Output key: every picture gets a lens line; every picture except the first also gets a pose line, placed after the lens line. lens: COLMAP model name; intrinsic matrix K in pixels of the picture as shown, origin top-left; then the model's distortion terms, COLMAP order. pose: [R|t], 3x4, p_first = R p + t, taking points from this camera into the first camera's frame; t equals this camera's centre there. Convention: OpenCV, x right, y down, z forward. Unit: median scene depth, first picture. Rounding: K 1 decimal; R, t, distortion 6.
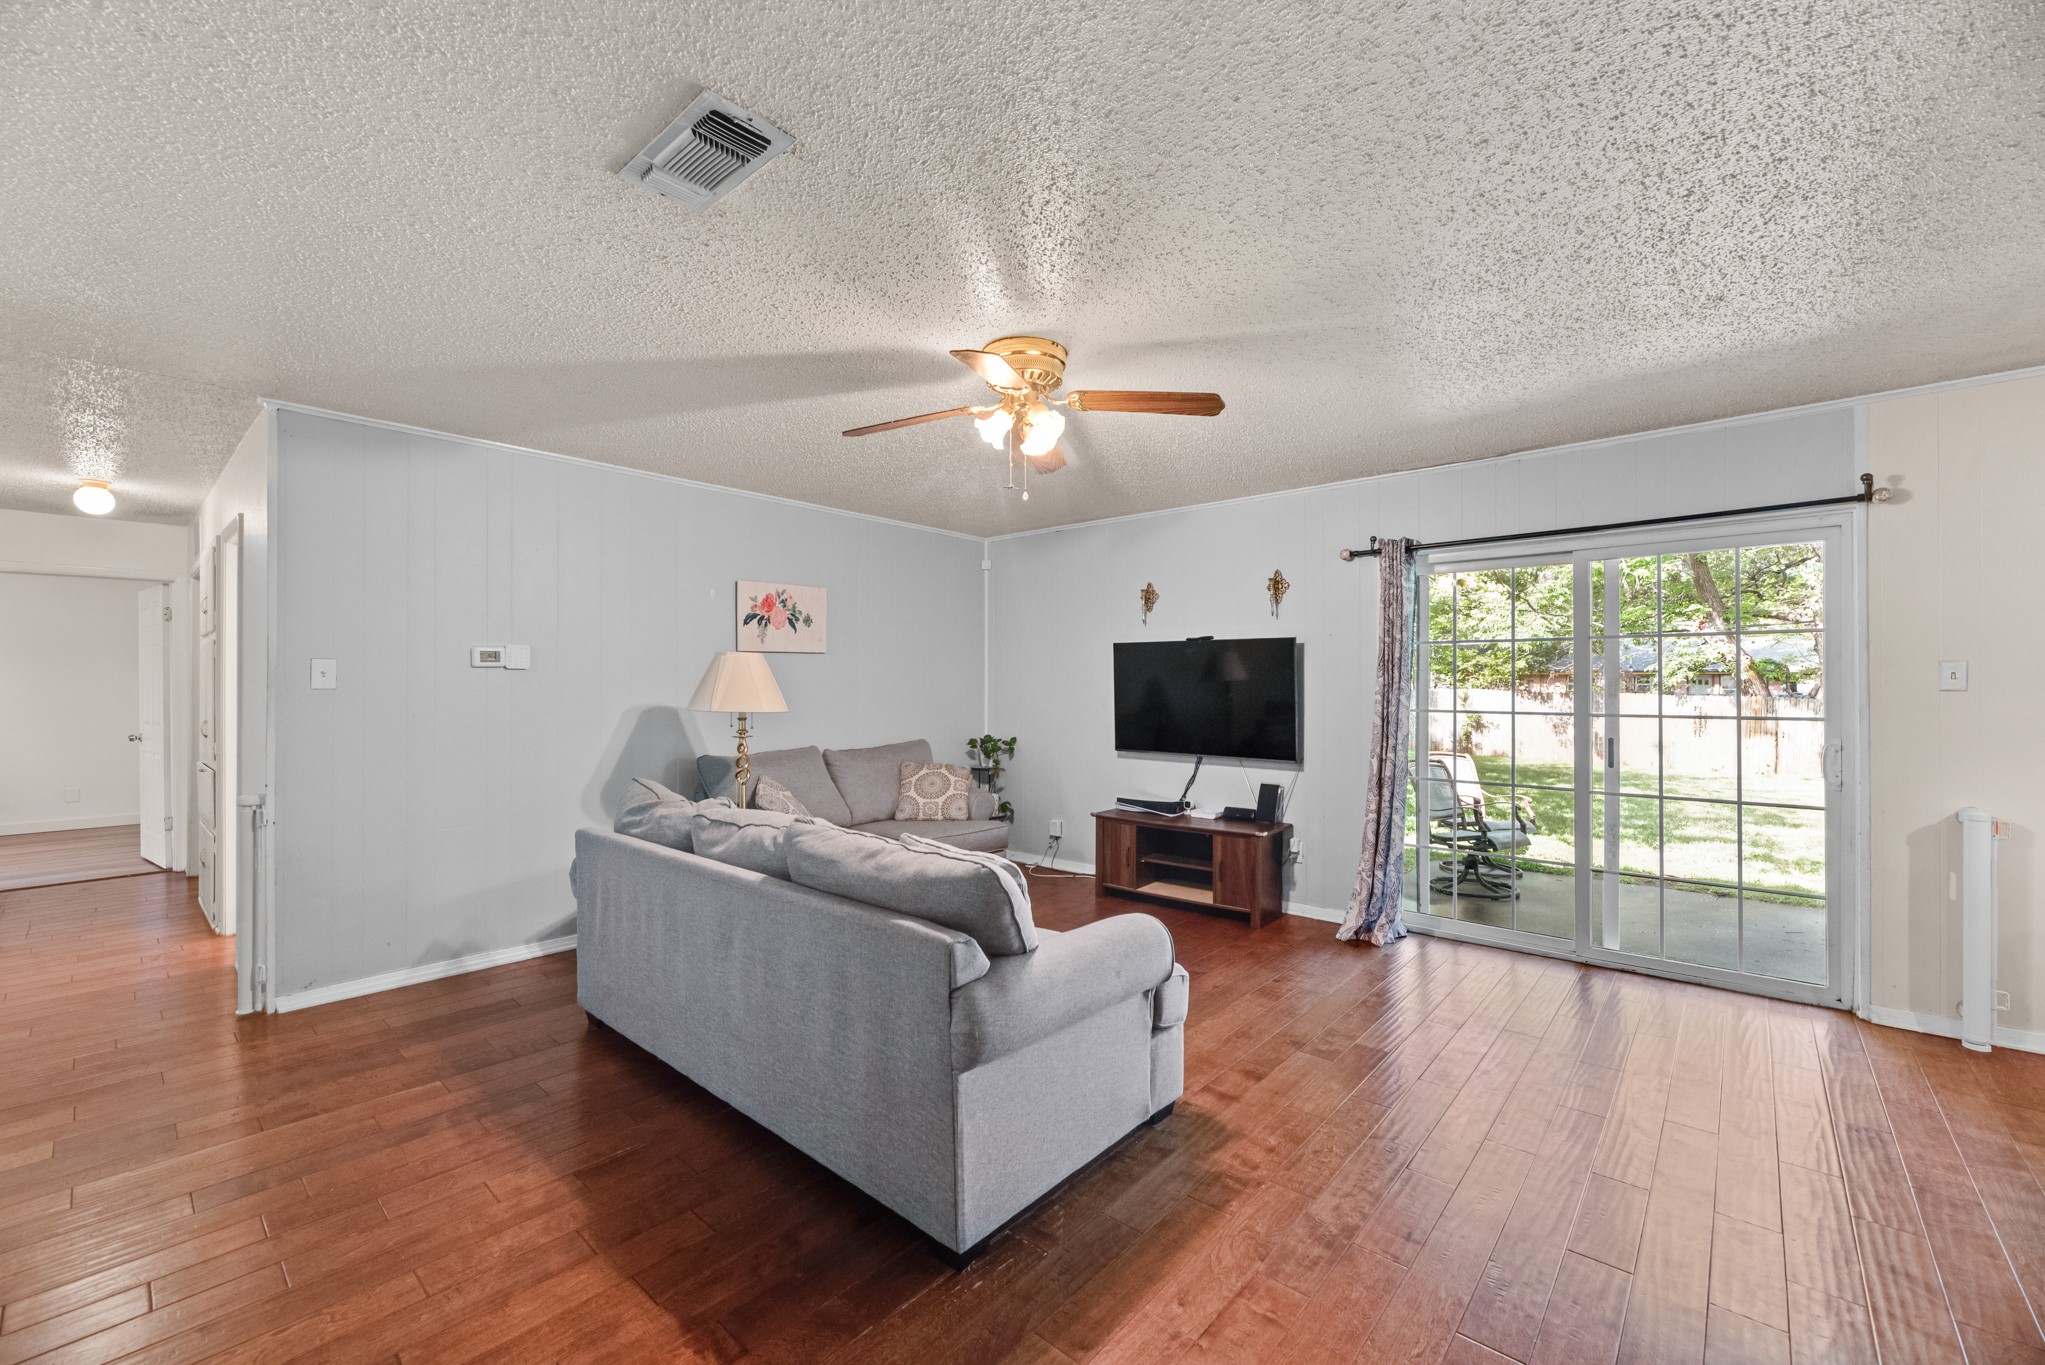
lens RADIAL K [[832.0, 0, 1017.8], [0, 832.0, 679.8], [0, 0, 1]] dist [-0.001575, 0.000724]
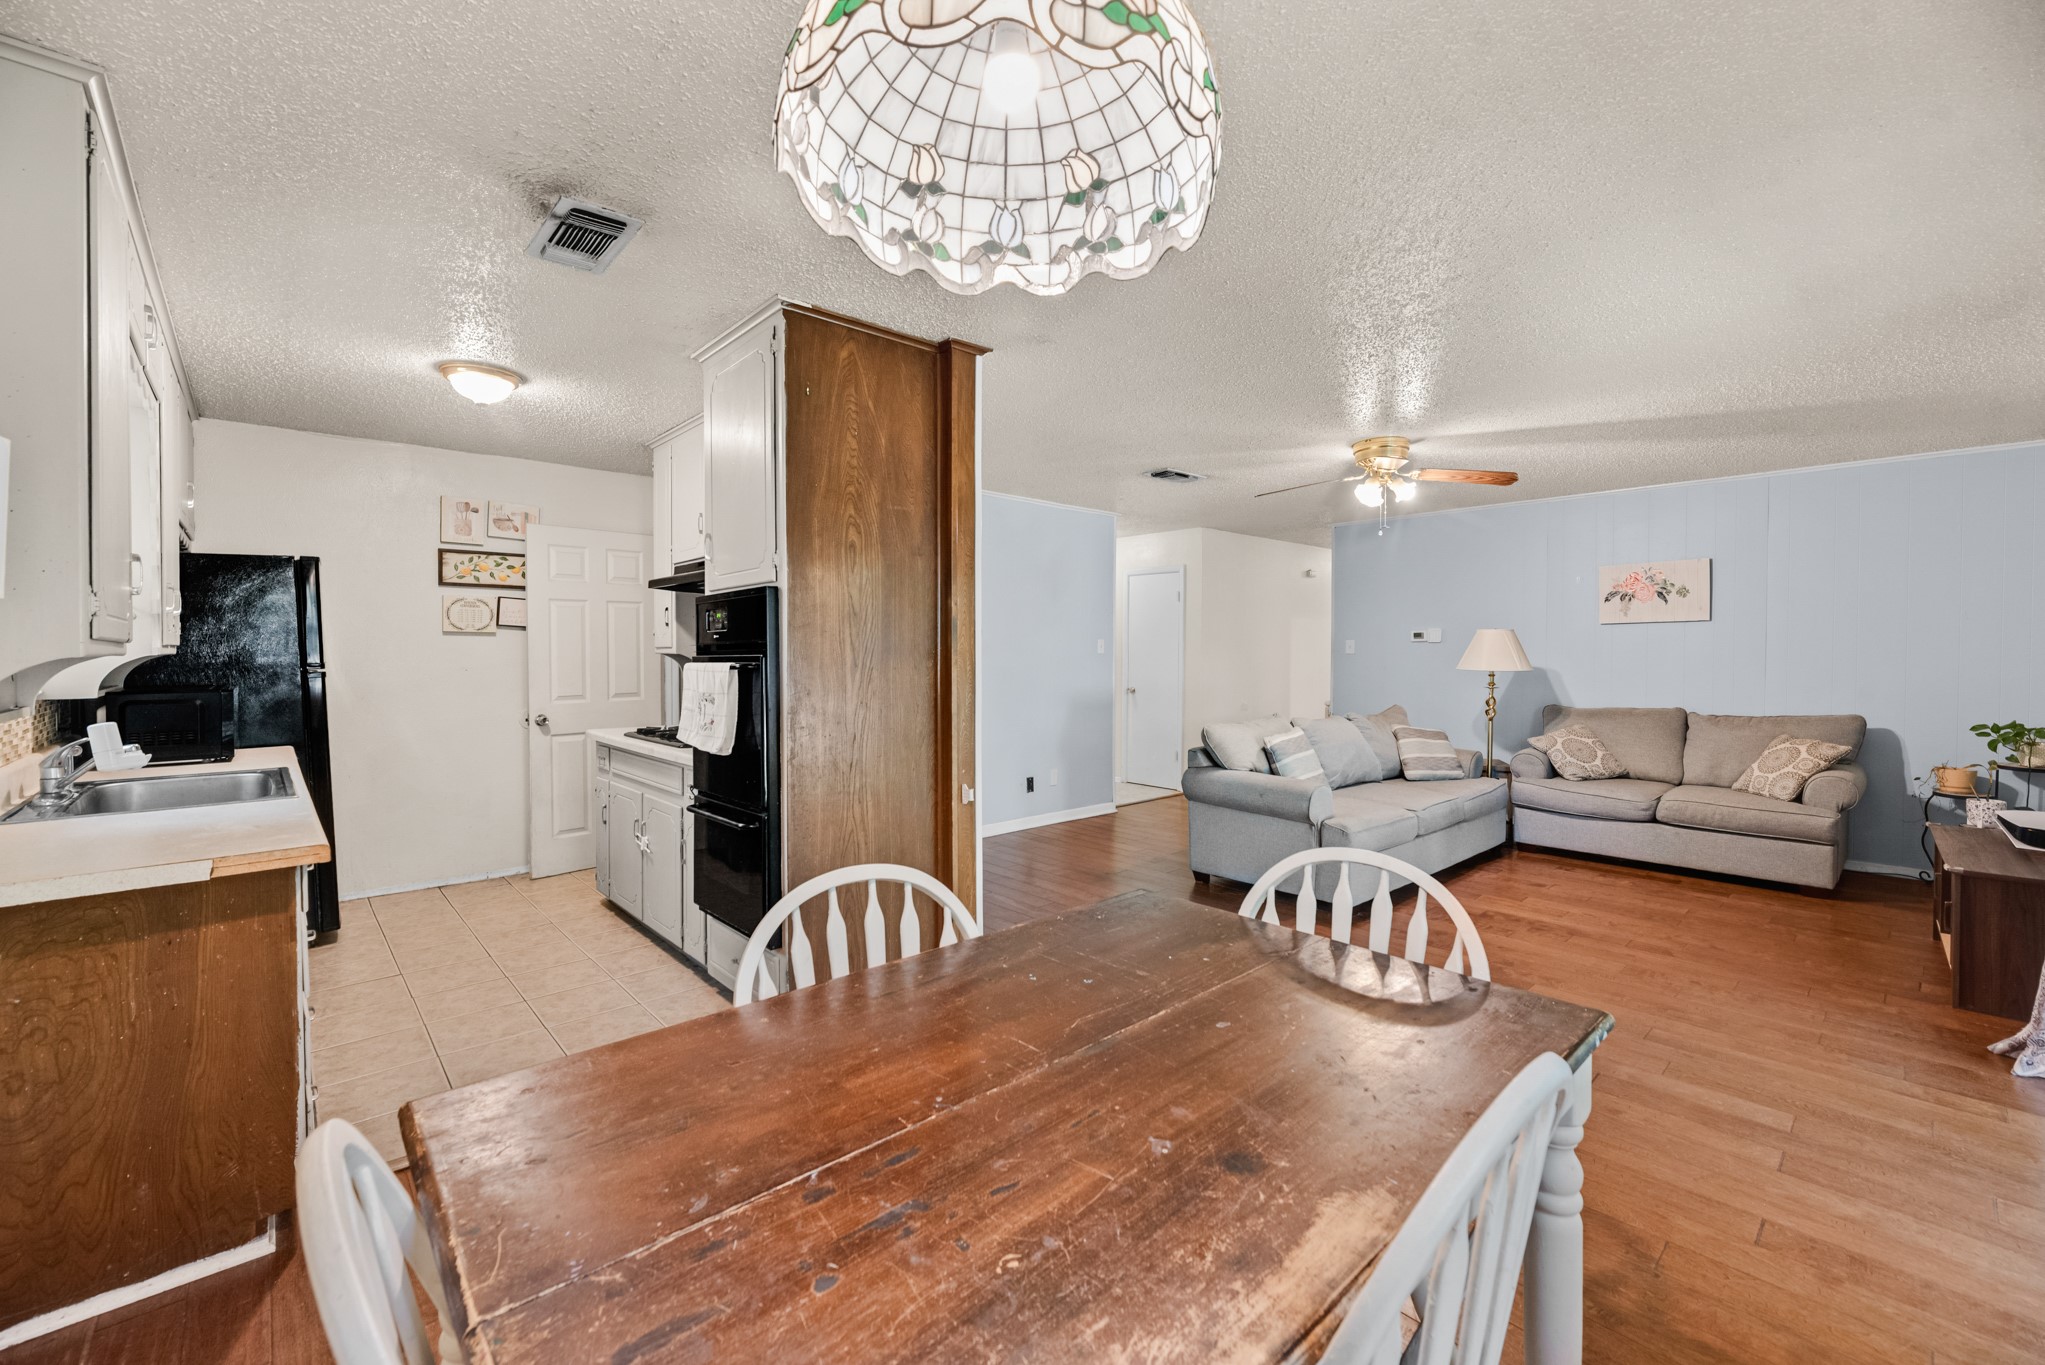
lens RADIAL K [[832.0, 0, 1025.4], [0, 832.0, 662.2], [0, 0, 1]] dist [-0.001575, 0.000724]
pose [[-0.104696, 0.011971, -0.994432, 1.001839], [0.007161, 0.999911, 0.011283, 0.001966], [0.994479, -0.005940, -0.104772, 0.297597]]
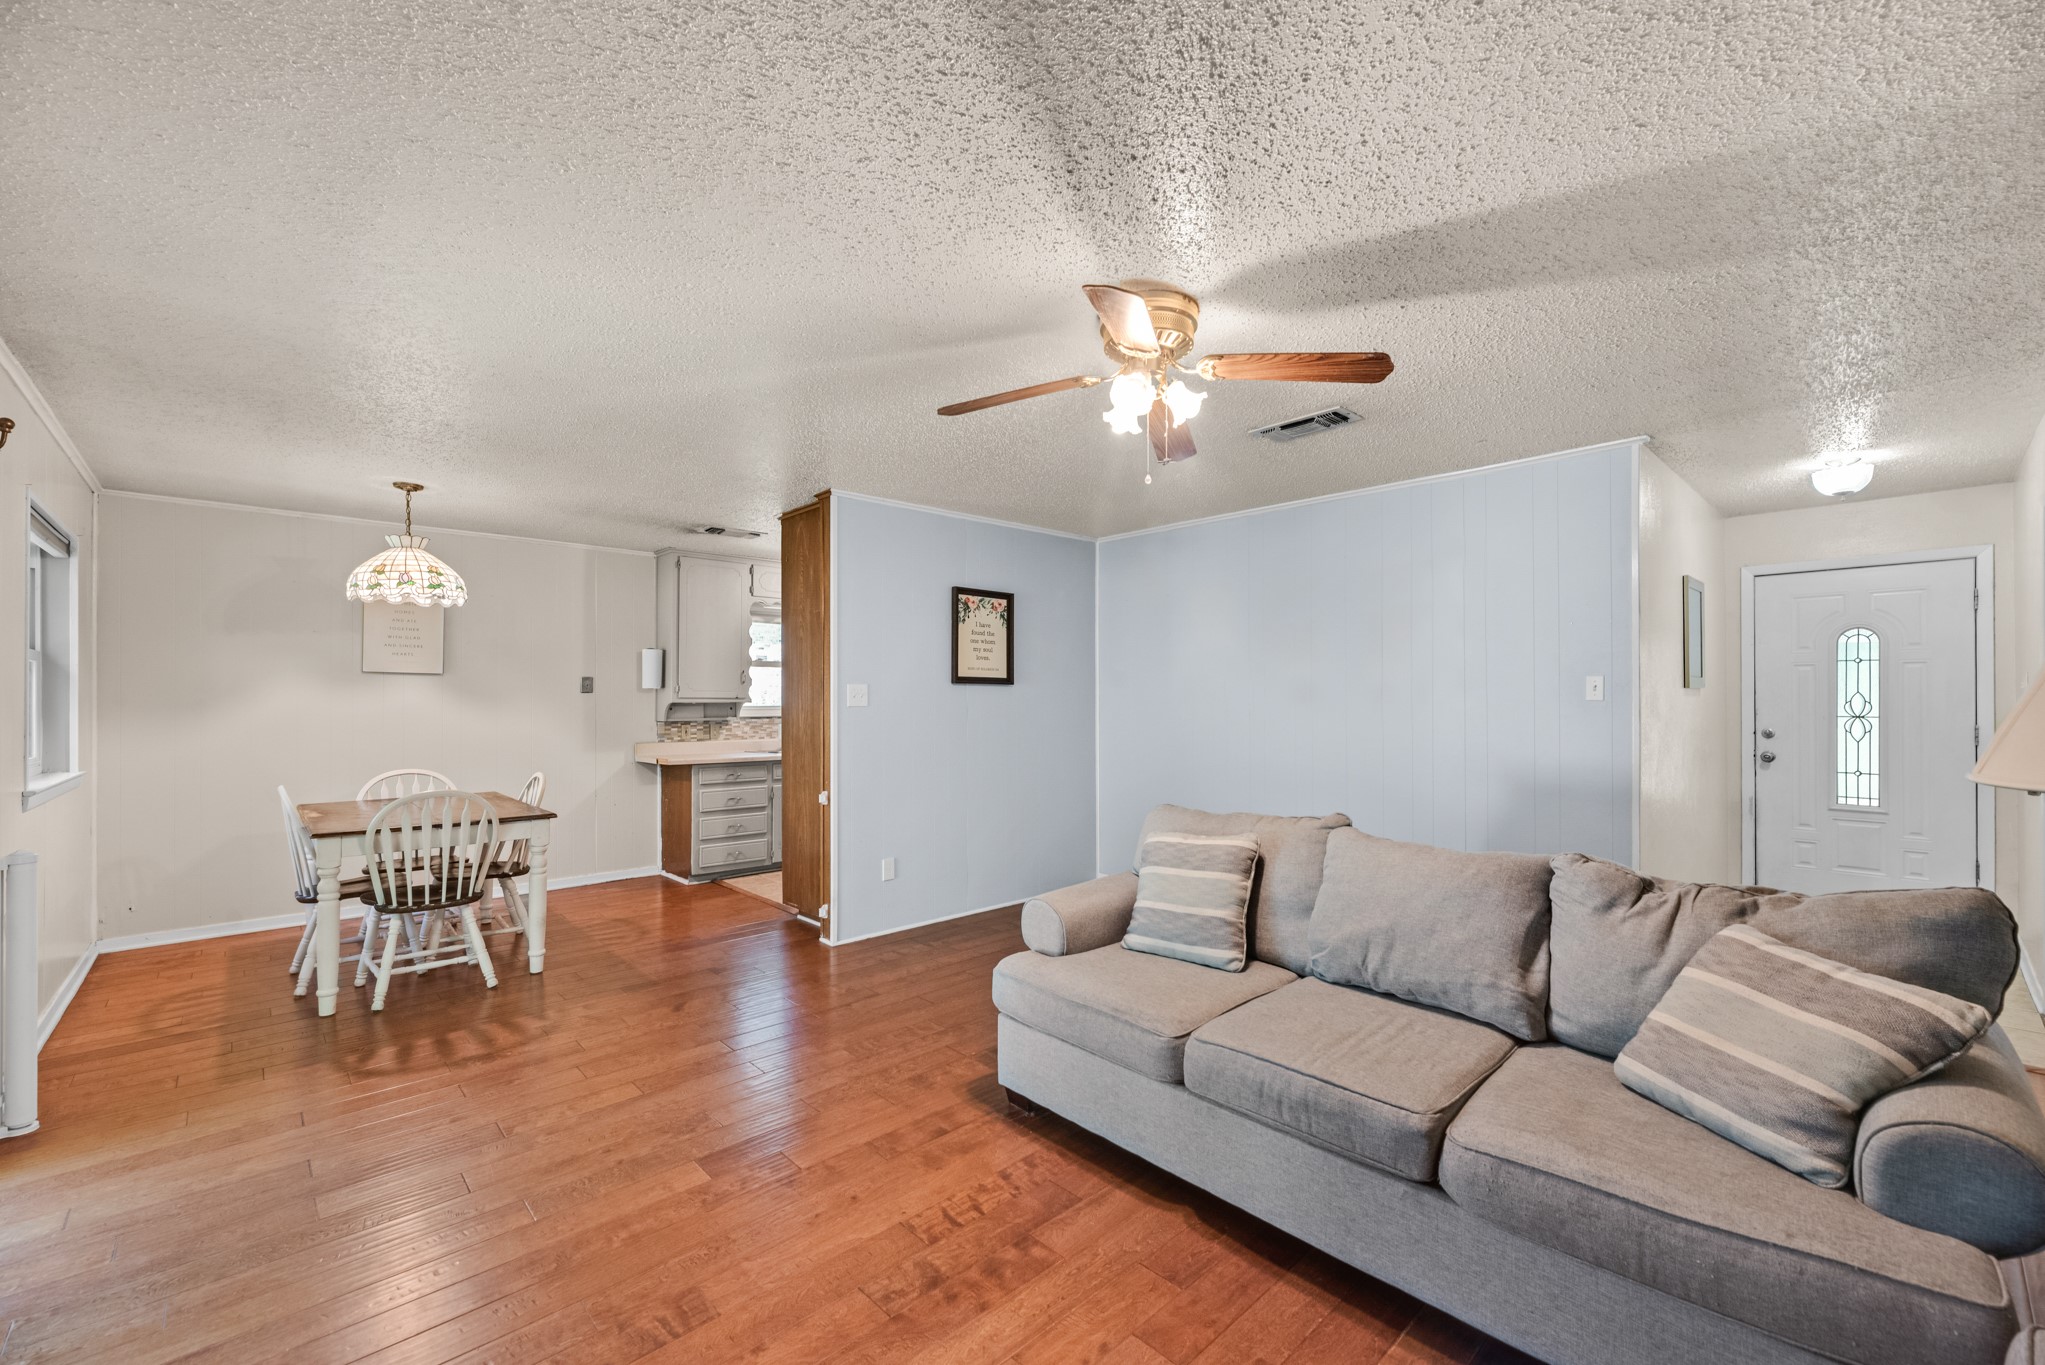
lens RADIAL K [[832.0, 0, 1026.6], [0, 832.0, 693.2], [0, 0, 1]] dist [-0.001575, 0.000724]
pose [[-0.996086, 0.004708, 0.088267, 0.035638], [0.003396, 0.999882, -0.015000, 0.006933], [-0.088327, -0.014642, -0.995984, 1.122942]]
